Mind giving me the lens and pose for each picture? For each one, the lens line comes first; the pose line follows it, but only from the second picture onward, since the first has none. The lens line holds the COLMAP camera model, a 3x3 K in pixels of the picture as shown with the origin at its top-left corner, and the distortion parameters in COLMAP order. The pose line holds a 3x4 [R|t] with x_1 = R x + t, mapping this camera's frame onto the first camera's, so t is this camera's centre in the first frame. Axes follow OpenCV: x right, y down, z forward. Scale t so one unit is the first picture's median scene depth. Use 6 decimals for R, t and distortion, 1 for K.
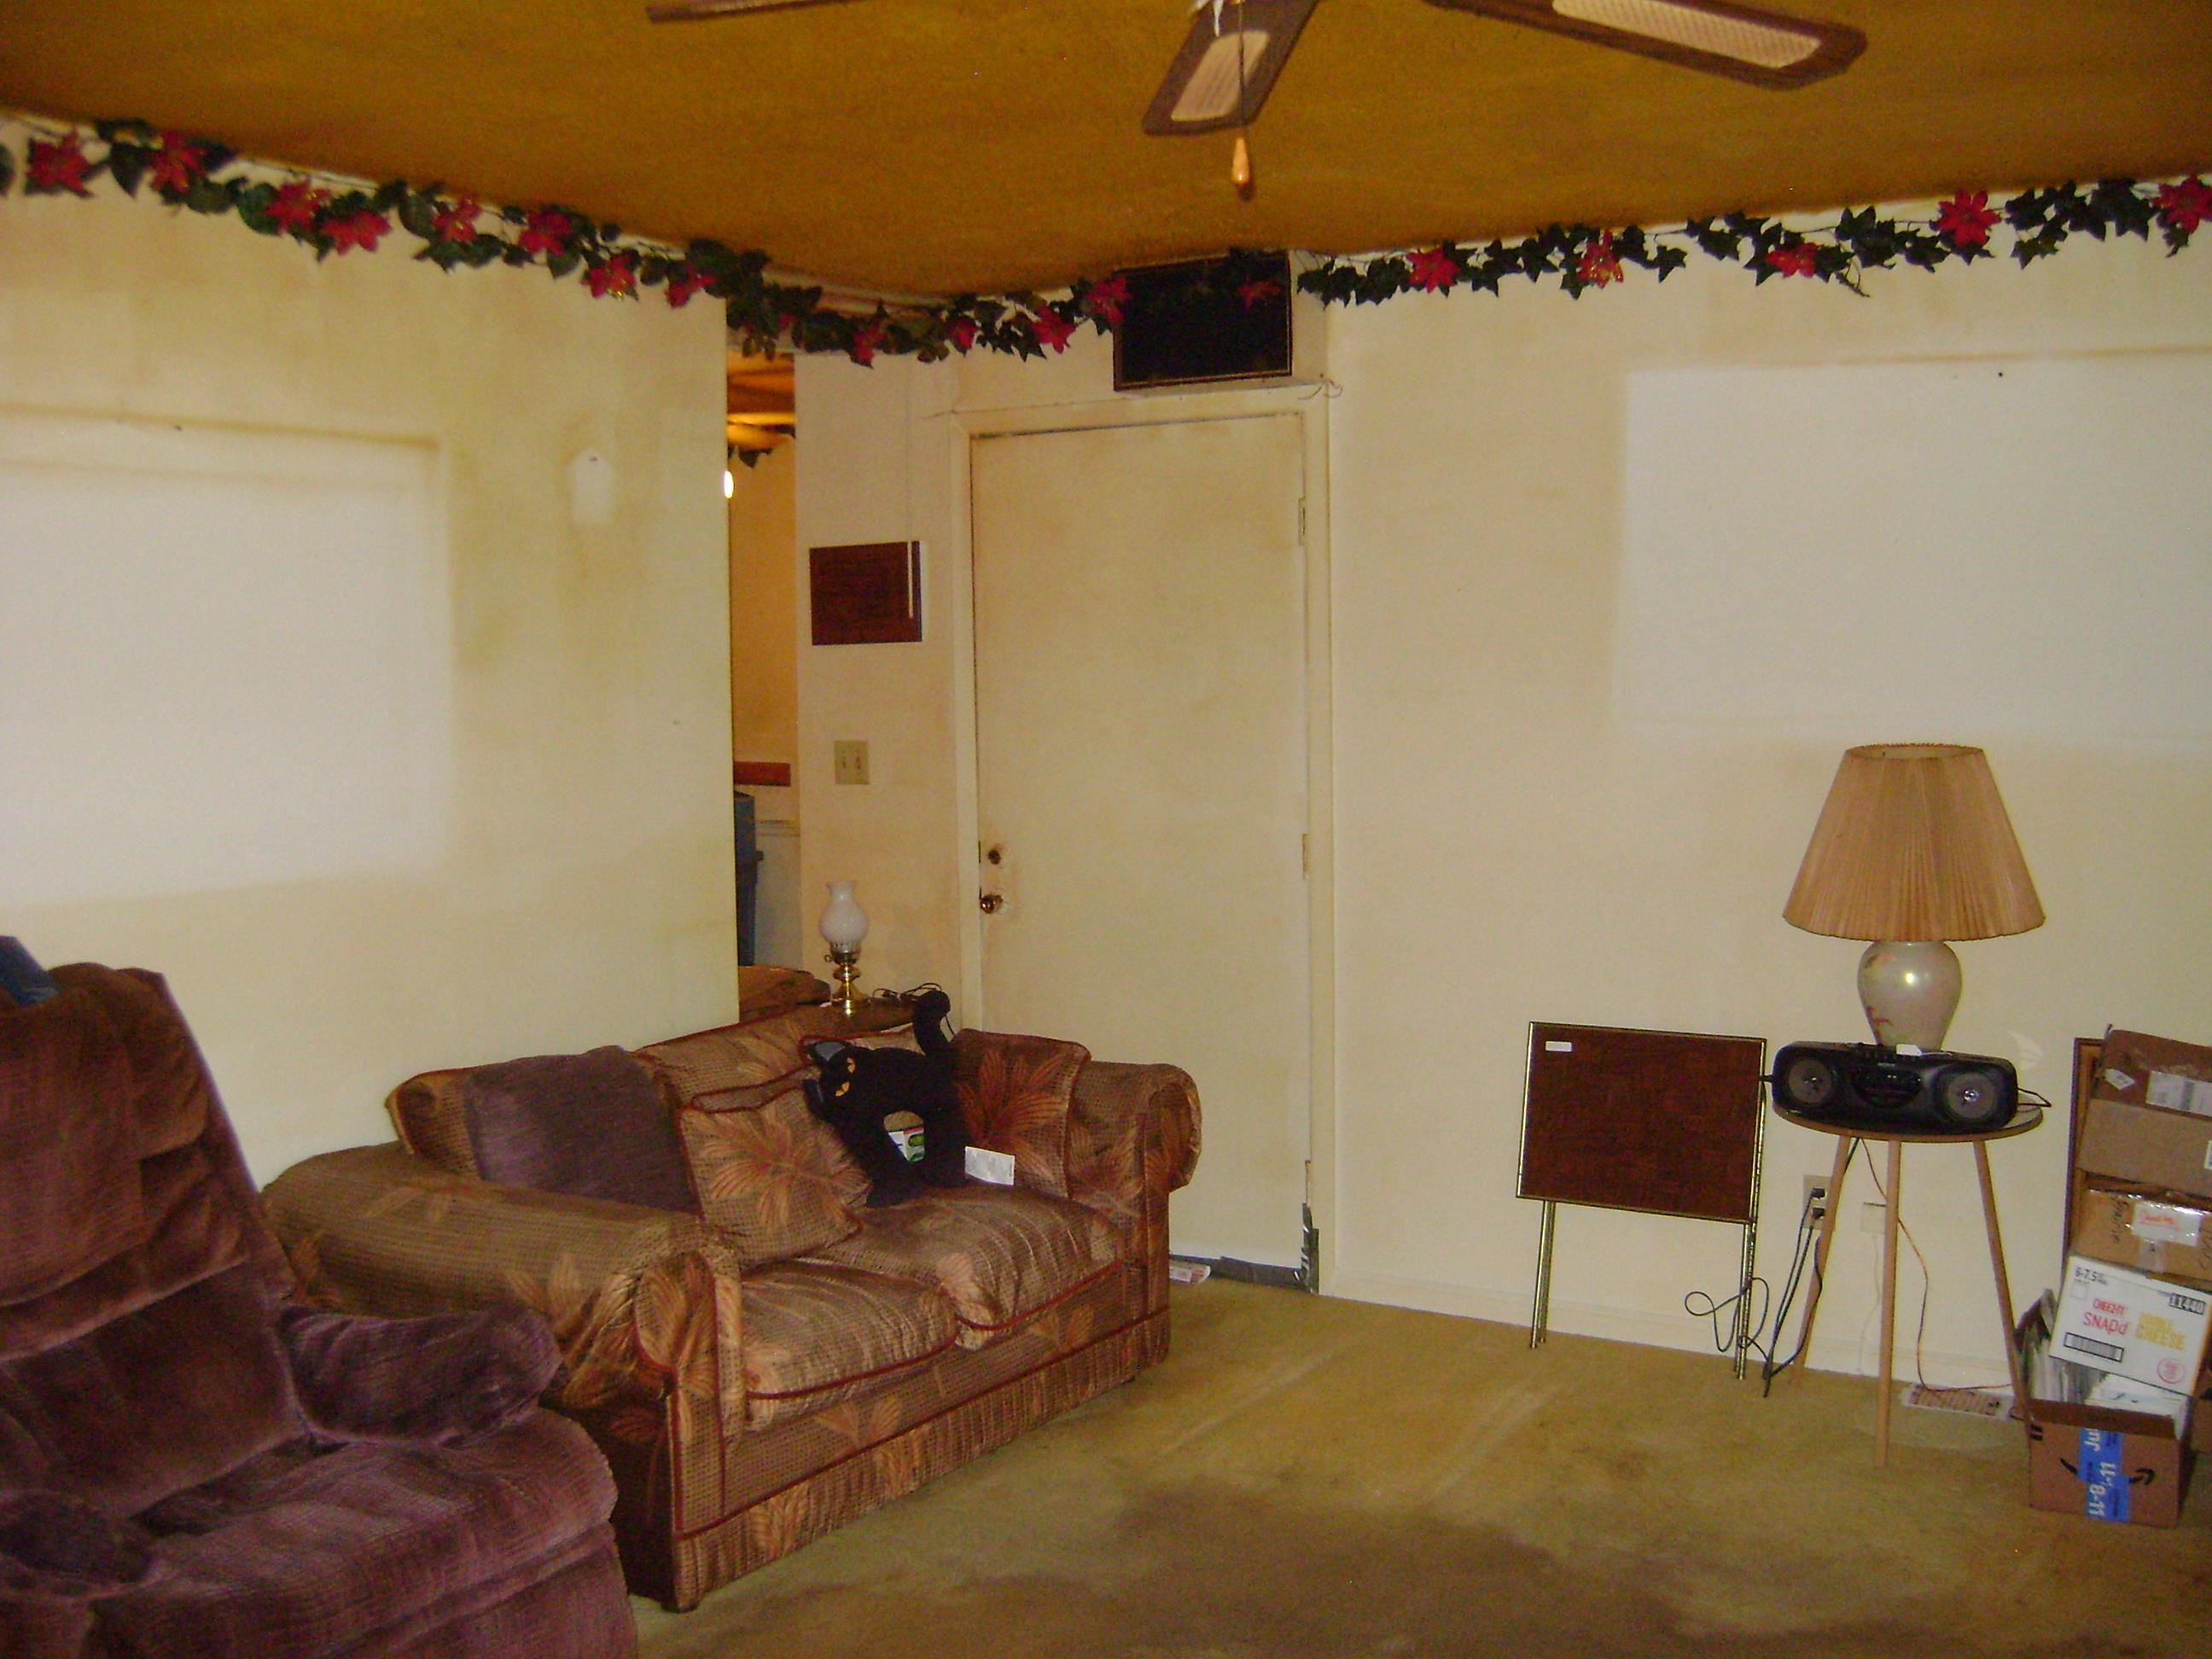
lens RADIAL K [[2275.3, 0, 1079.7], [0, 2275.3, 827.1], [0, 0, 1]] dist [-0.167117, 0.130418]
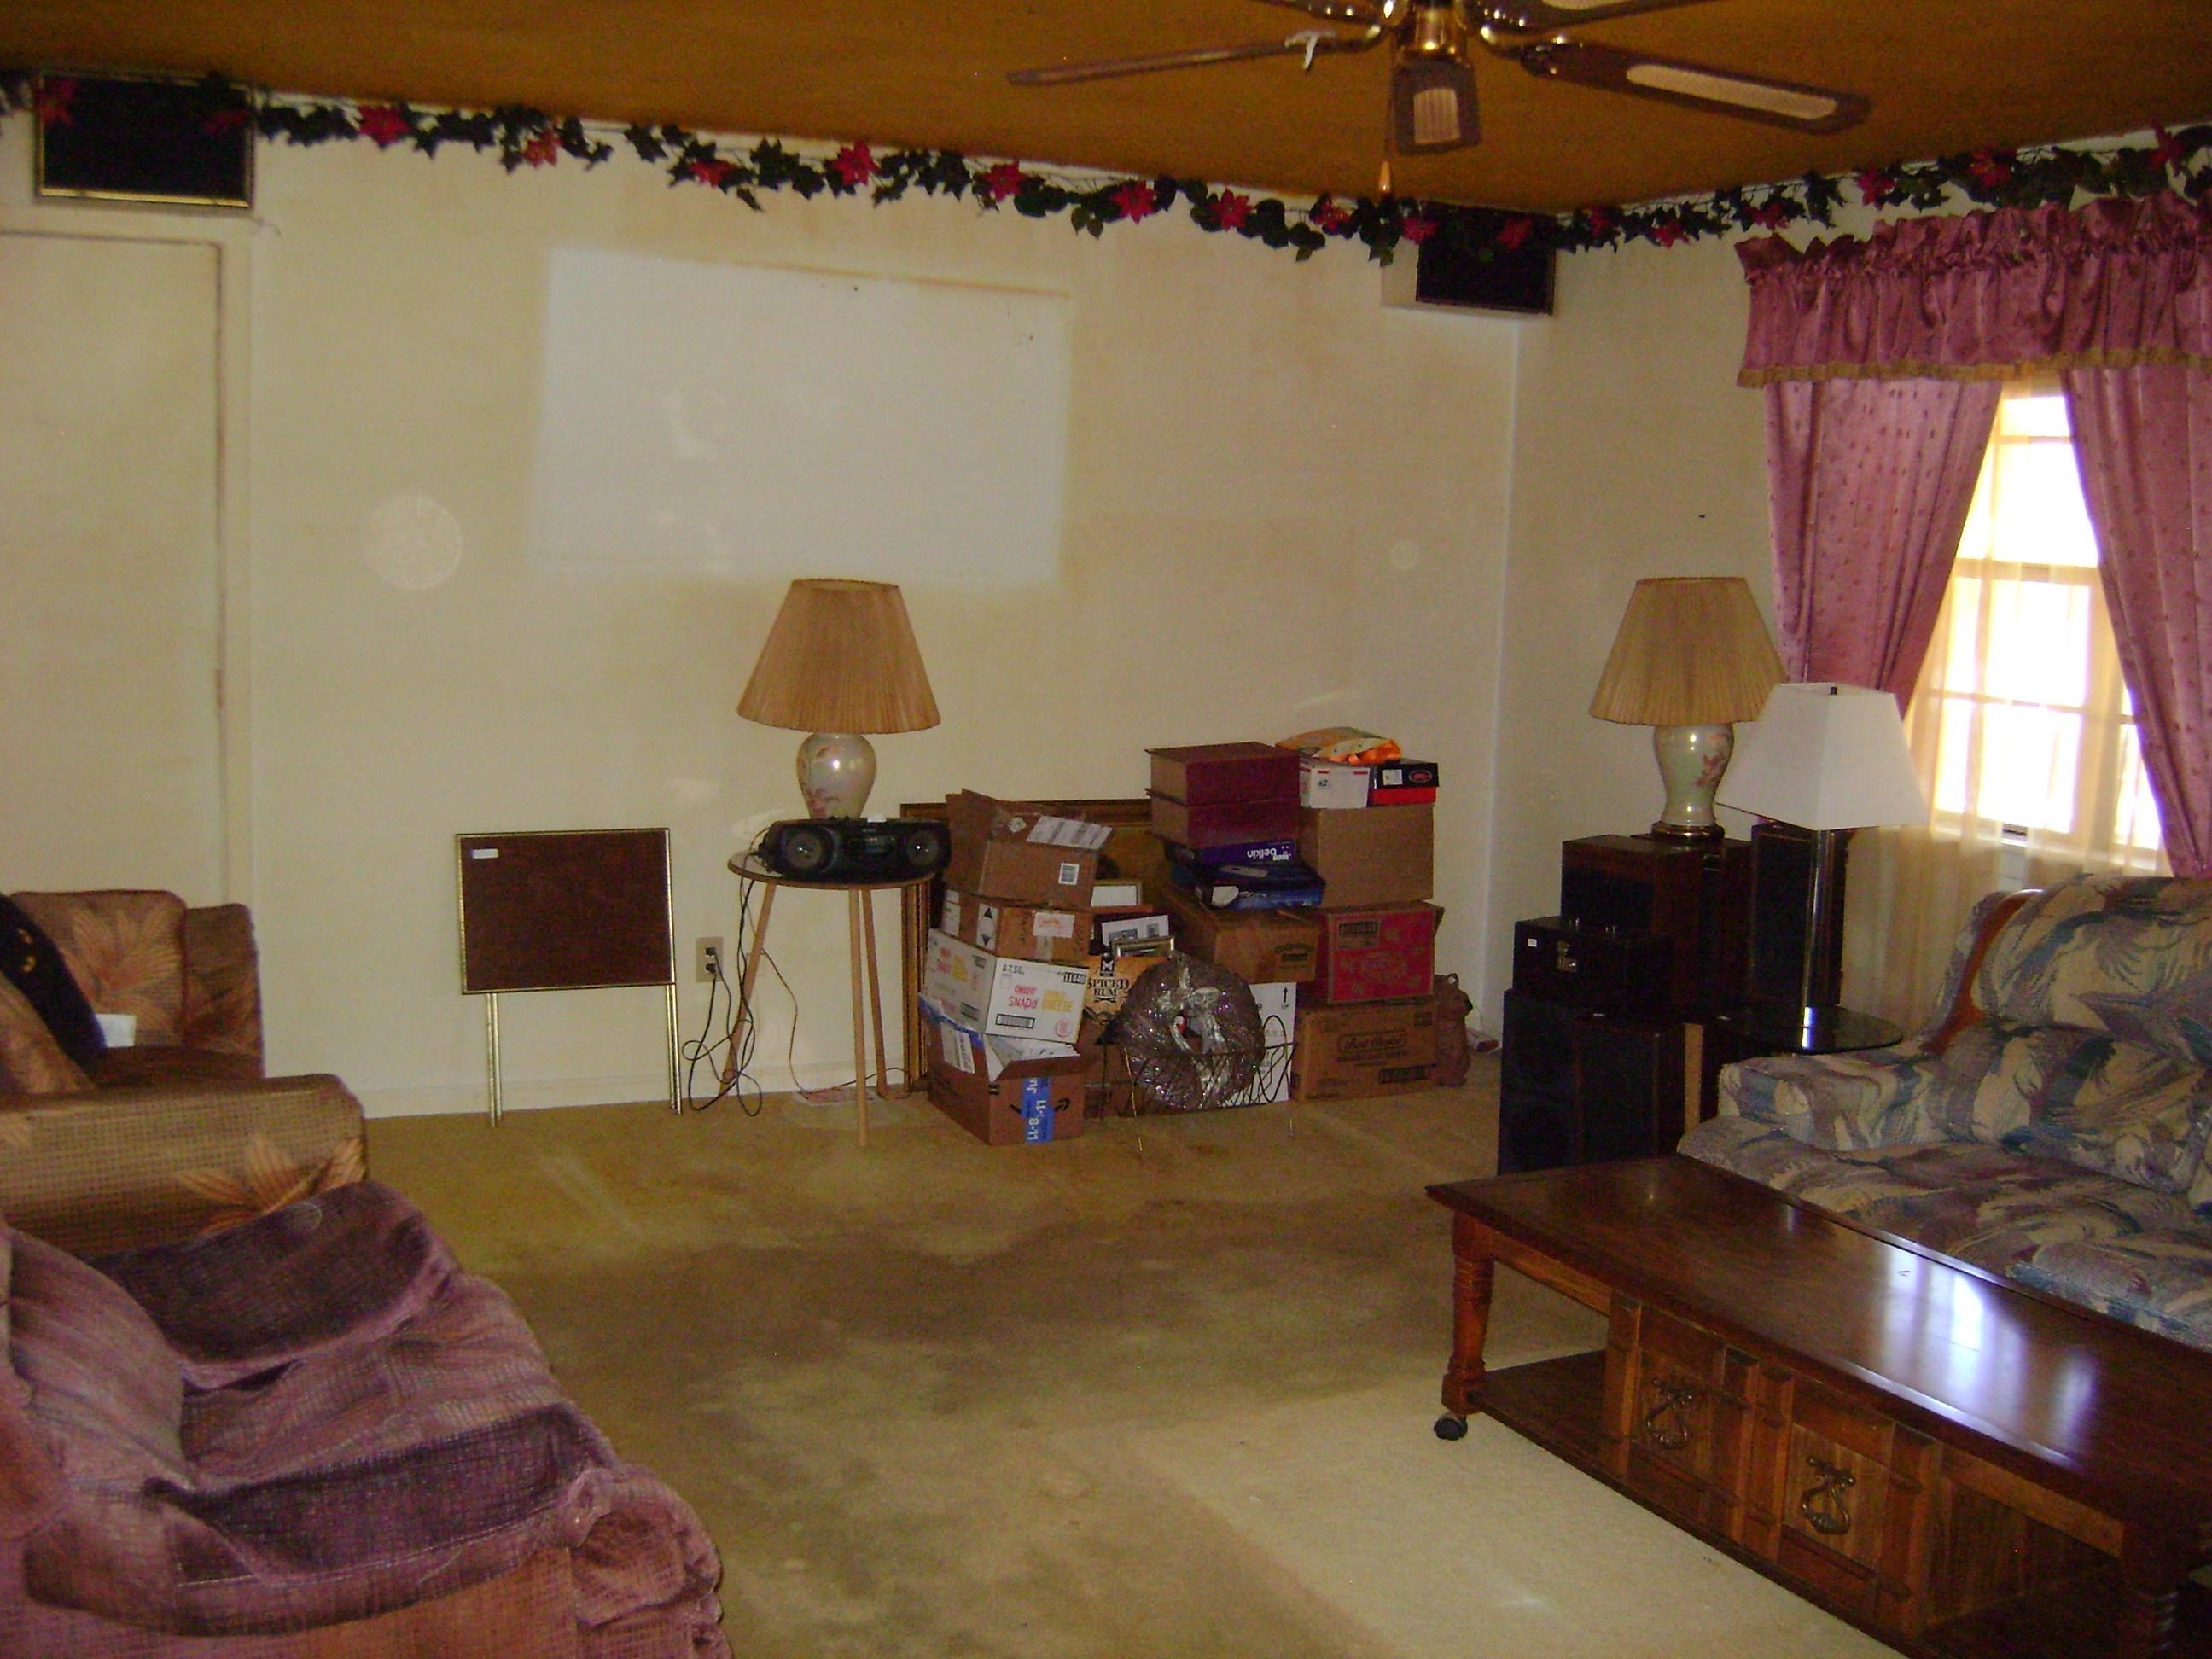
lens RADIAL K [[2275.3, 0, 1079.7], [0, 2275.3, 827.1], [0, 0, 1]] dist [-0.167117, 0.130418]
pose [[0.540016, -0.084329, 0.837420, -0.618595], [0.023087, 0.996078, 0.085418, -0.003583], [-0.841338, -0.026793, 0.539844, 0.180917]]
